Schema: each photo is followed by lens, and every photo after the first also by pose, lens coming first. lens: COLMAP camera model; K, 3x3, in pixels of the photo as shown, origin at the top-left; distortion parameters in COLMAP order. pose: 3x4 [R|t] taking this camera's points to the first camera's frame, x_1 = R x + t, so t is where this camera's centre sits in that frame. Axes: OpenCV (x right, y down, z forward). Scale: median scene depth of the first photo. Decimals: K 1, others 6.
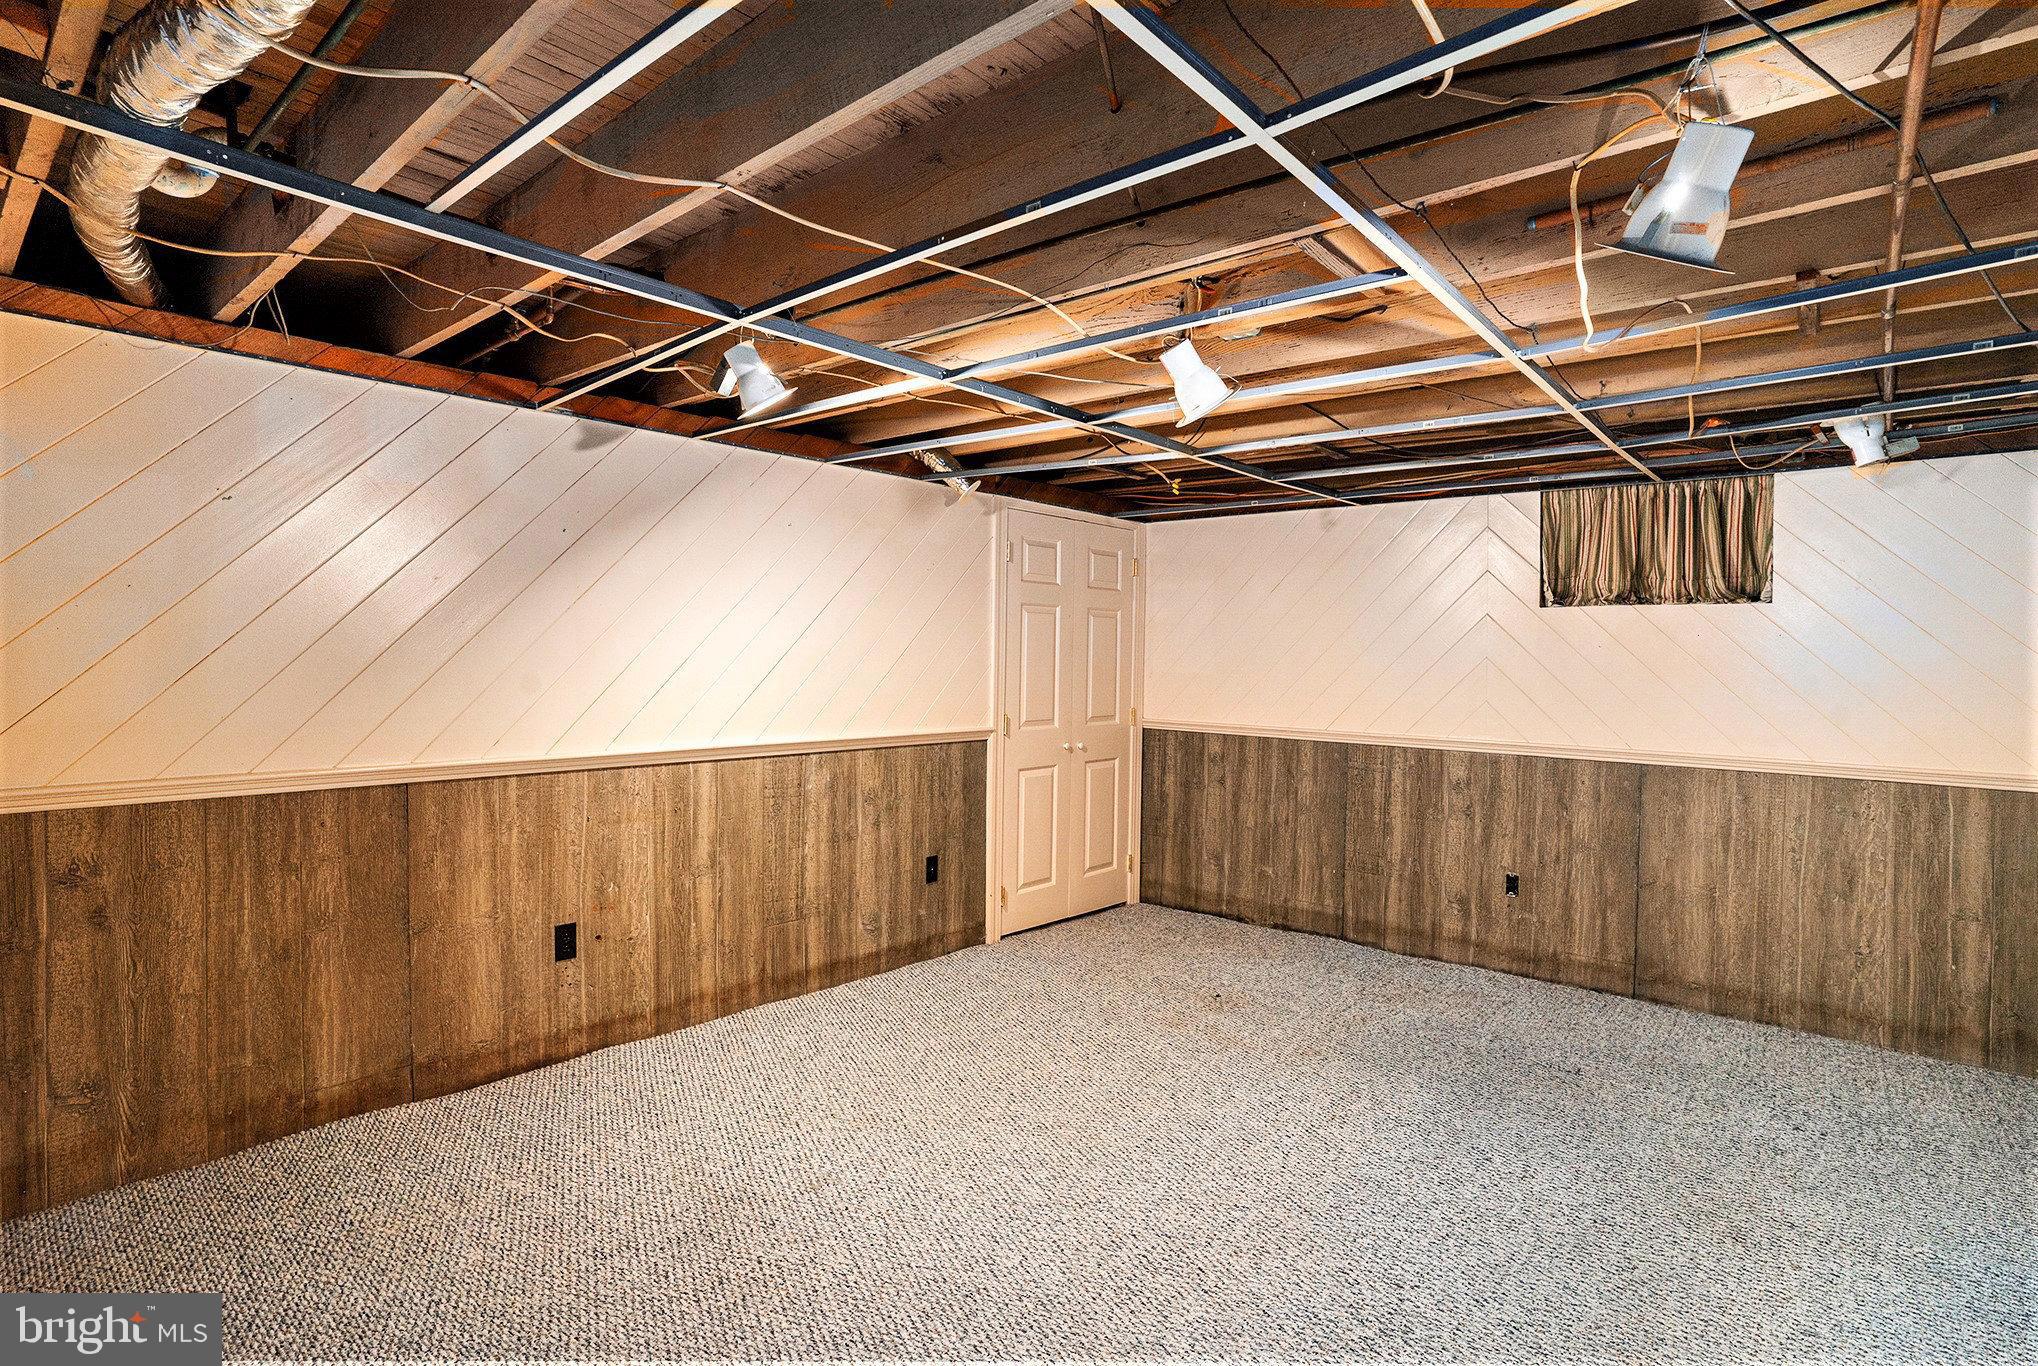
lens RADIAL K [[1022.8, 0, 1019.4], [0, 1022.8, 676.5], [0, 0, 1]] dist [-0.049850, 0.016097]
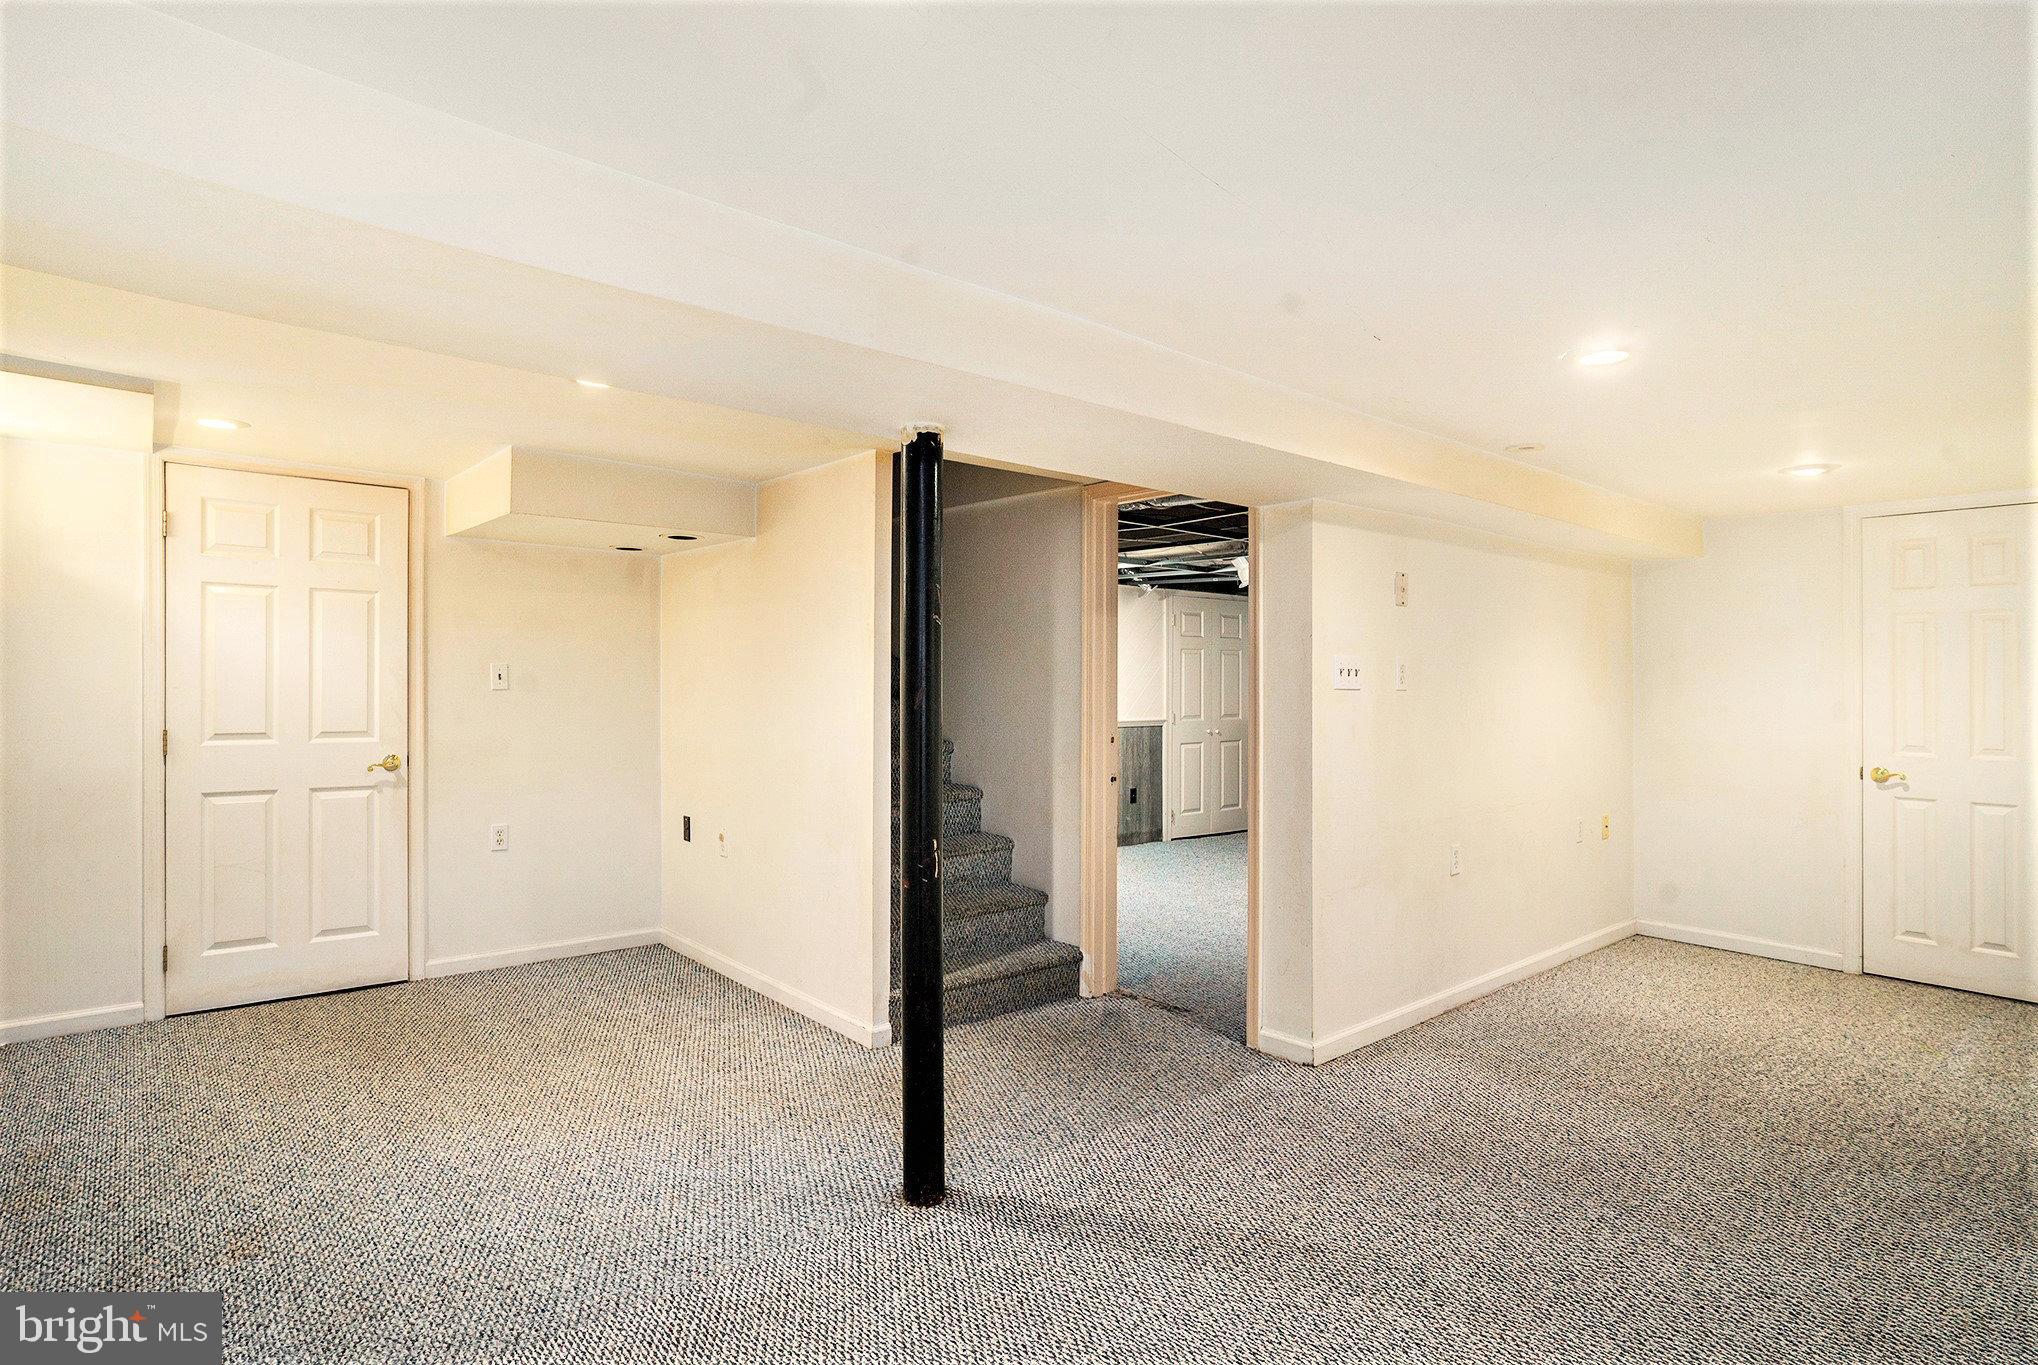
lens RADIAL K [[1050.8, 0, 1018.3], [0, 1050.8, 682.4], [0, 0, 1]] dist [-0.006636, 0.001081]
pose [[0.988487, -0.010062, -0.150969, -0.002686], [0.007409, 0.999808, -0.018124, 0.016706], [0.151123, 0.016797, 0.988372, -0.878764]]
